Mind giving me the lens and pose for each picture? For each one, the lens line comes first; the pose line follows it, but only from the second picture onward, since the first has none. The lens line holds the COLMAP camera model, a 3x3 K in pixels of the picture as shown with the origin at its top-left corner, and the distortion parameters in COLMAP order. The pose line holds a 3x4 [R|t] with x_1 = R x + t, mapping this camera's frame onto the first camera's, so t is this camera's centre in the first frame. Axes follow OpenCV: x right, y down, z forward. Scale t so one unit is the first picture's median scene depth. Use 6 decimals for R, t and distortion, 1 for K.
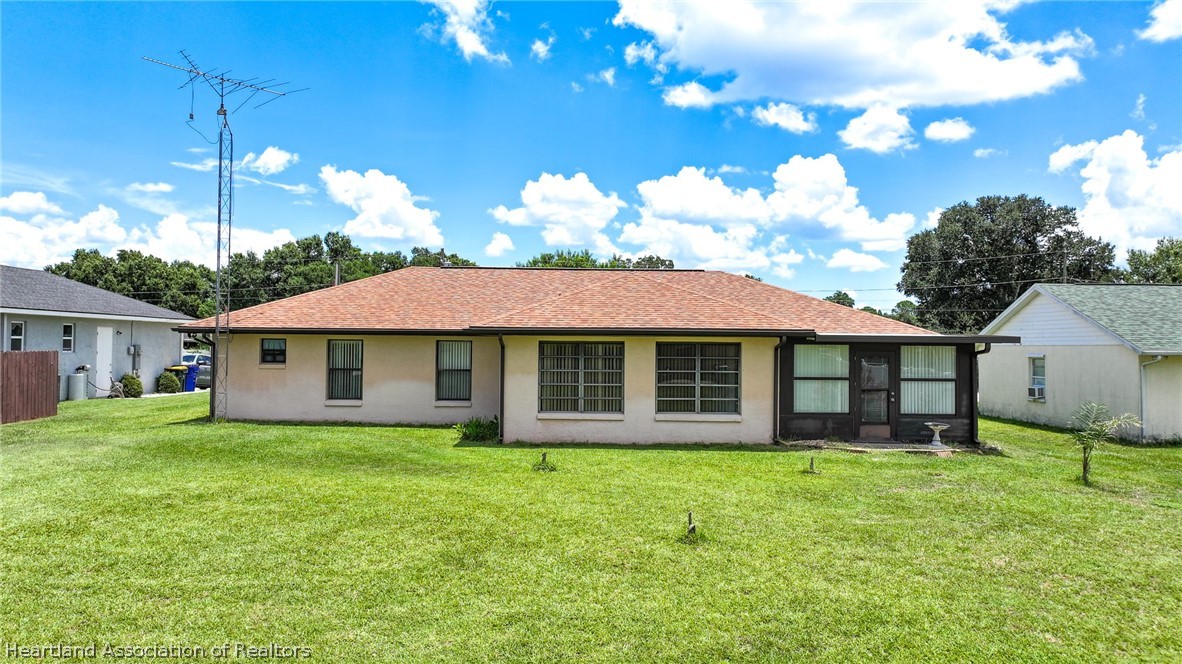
lens RADIAL K [[827.2, 0, 594.4], [0, 827.2, 330.0], [0, 0, 1]] dist [0.000826, 0.002119]
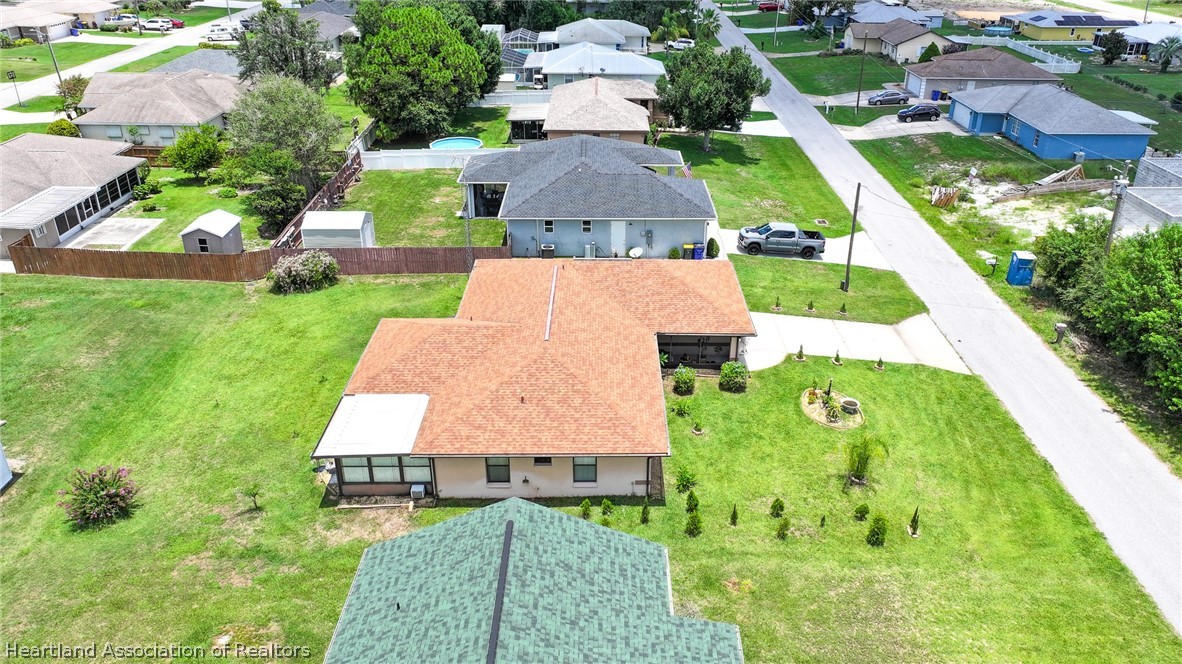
lens RADIAL K [[872.3, 0, 612.1], [0, 872.3, 330.7], [0, 0, 1]] dist [0.004615, -0.002393]
pose [[-0.012537, 0.439842, -0.897988, 2.002884], [0.011524, 0.898062, 0.439717, -1.015530], [0.999855, -0.004835, -0.016328, 1.622537]]
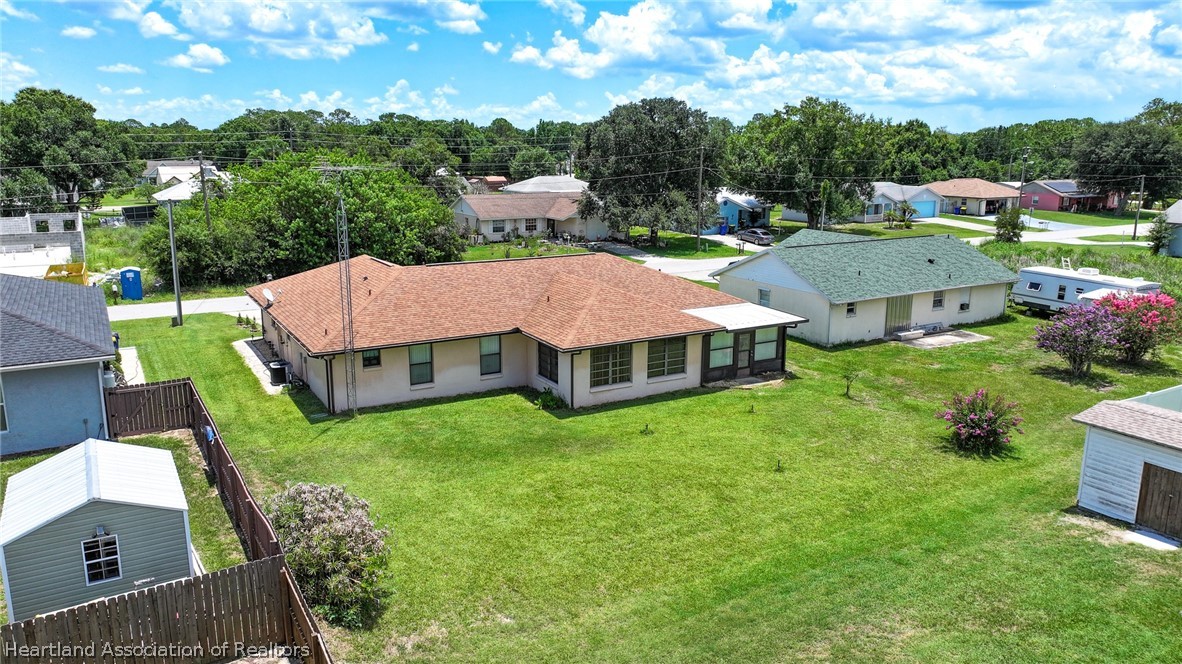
lens RADIAL K [[845.7, 0, 594.8], [0, 845.7, 331.9], [0, 0, 1]] dist [0.004710, 0.003966]
pose [[0.872856, -0.112434, 0.474848, -0.869027], [-0.006119, 0.970496, 0.241041, -0.432635], [-0.487939, -0.213300, 0.846415, -0.456355]]
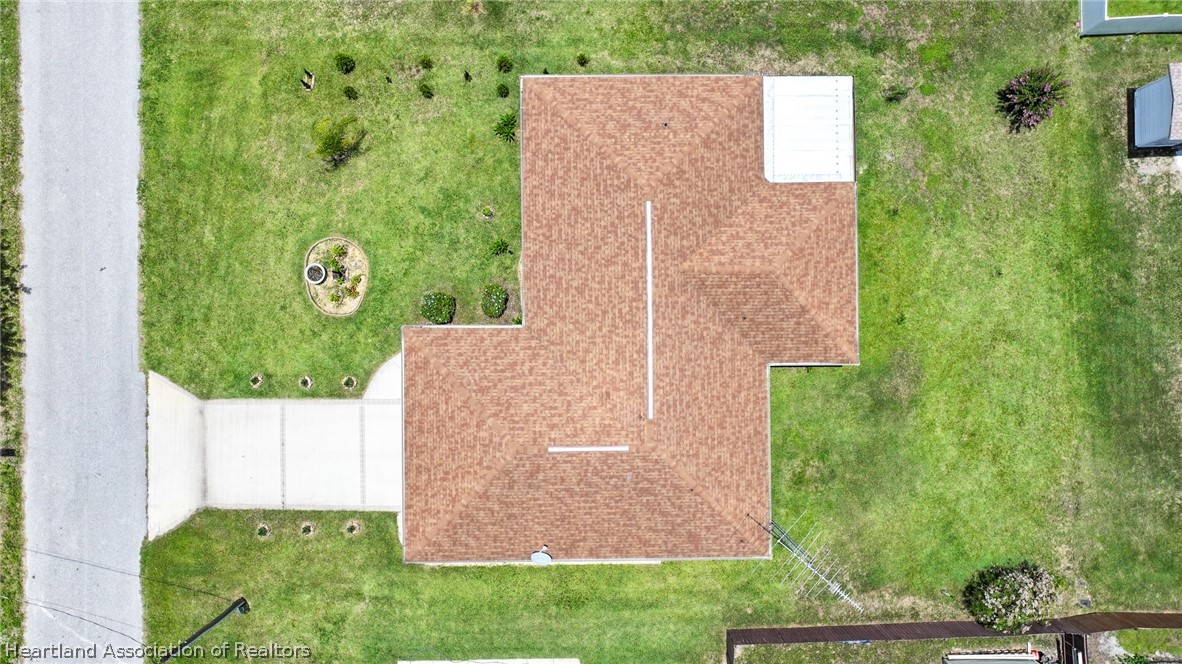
lens RADIAL K [[824.2, 0, 596.9], [0, 824.2, 327.2], [0, 0, 1]] dist [0.002584, 0.009553]
pose [[0.011518, -0.999912, 0.006601, -0.088433], [-0.031505, 0.006236, 0.999484, -1.817279], [-0.999437, -0.011720, -0.031431, 1.593491]]
